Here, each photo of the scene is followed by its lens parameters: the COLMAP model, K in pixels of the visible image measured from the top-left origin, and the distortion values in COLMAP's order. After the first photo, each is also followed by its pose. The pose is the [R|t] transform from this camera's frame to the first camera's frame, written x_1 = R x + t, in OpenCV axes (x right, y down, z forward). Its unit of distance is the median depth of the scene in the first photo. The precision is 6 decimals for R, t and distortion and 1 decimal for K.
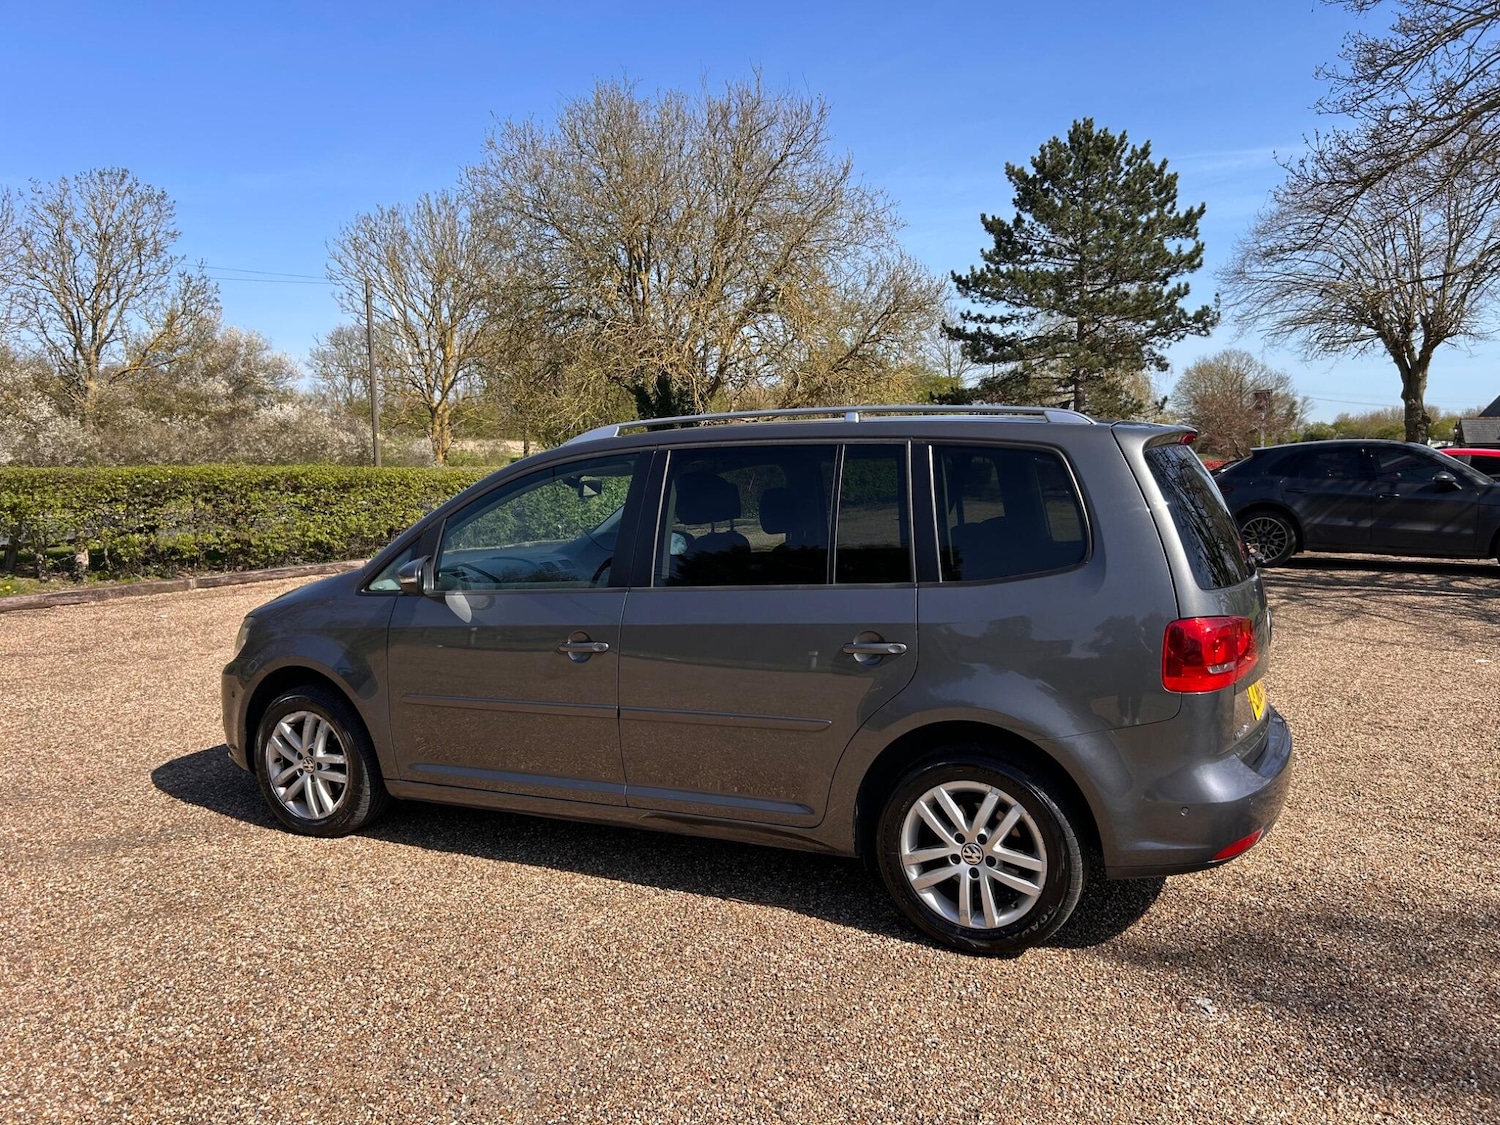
lens RADIAL K [[1134.3, 0, 745.8], [0, 1134.3, 553.2], [0, 0, 1]] dist [0.037656, -0.037647]
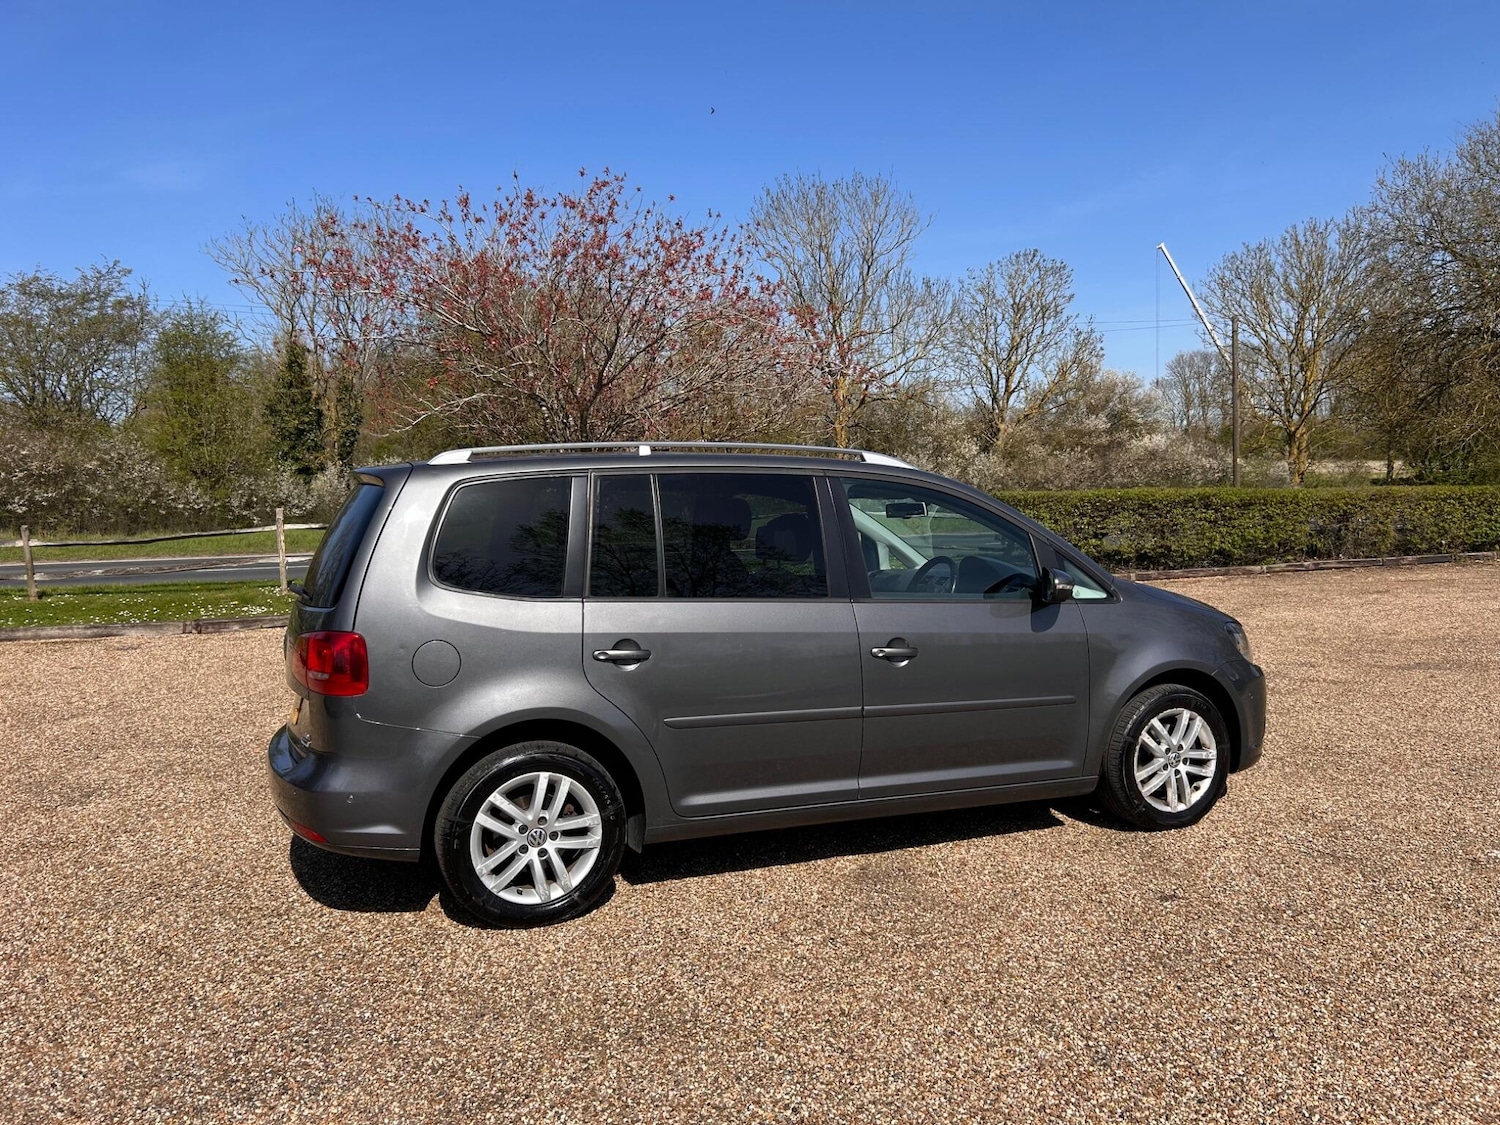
lens RADIAL K [[1129.5, 0, 761.2], [0, 1129.5, 555.4], [0, 0, 1]] dist [0.045849, -0.044306]
pose [[0.775685, 0.026587, -0.630560, 0.005471], [-0.038928, 0.999225, -0.005756, 0.010239], [0.629919, 0.029012, 0.776119, -0.119623]]
